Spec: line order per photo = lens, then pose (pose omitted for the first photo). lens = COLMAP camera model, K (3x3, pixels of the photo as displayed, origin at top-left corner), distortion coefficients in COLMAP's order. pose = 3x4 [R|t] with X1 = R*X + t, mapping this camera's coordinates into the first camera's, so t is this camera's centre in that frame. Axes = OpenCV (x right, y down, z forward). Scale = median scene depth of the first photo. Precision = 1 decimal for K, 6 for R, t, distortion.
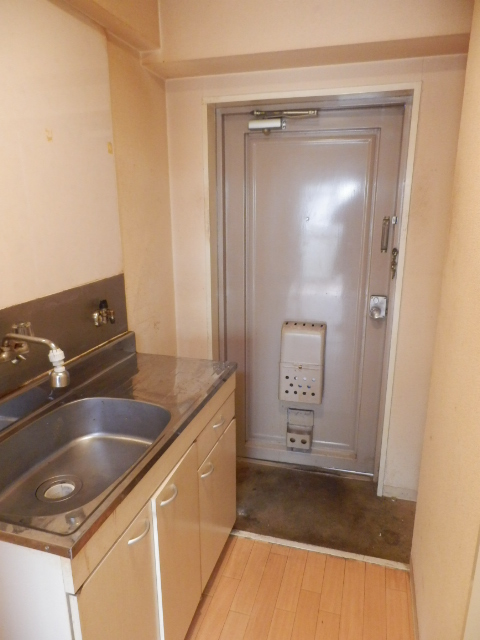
lens RADIAL K [[448.9, 0, 238.6], [0, 448.9, 322.0], [0, 0, 1]] dist [-0.005105, 0.006784]
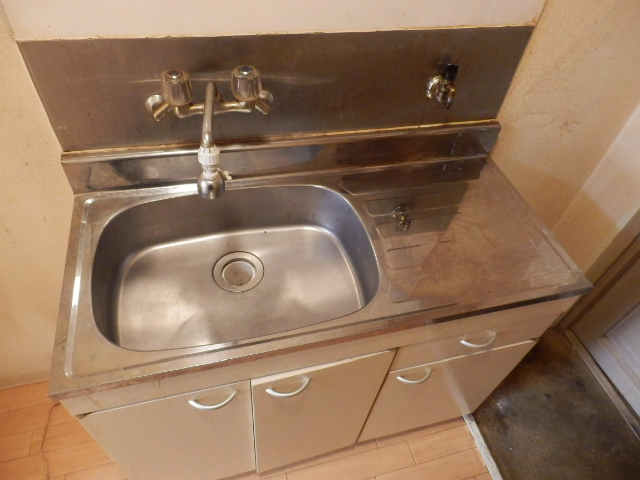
lens RADIAL K [[448.9, 0, 324.4], [0, 448.9, 233.4], [0, 0, 1]] dist [-0.005105, 0.006784]
pose [[0.531845, 0.666520, -0.522390, 0.059530], [-0.315657, 0.728443, 0.608055, -0.174477], [0.785813, -0.158495, 0.597811, 0.429850]]
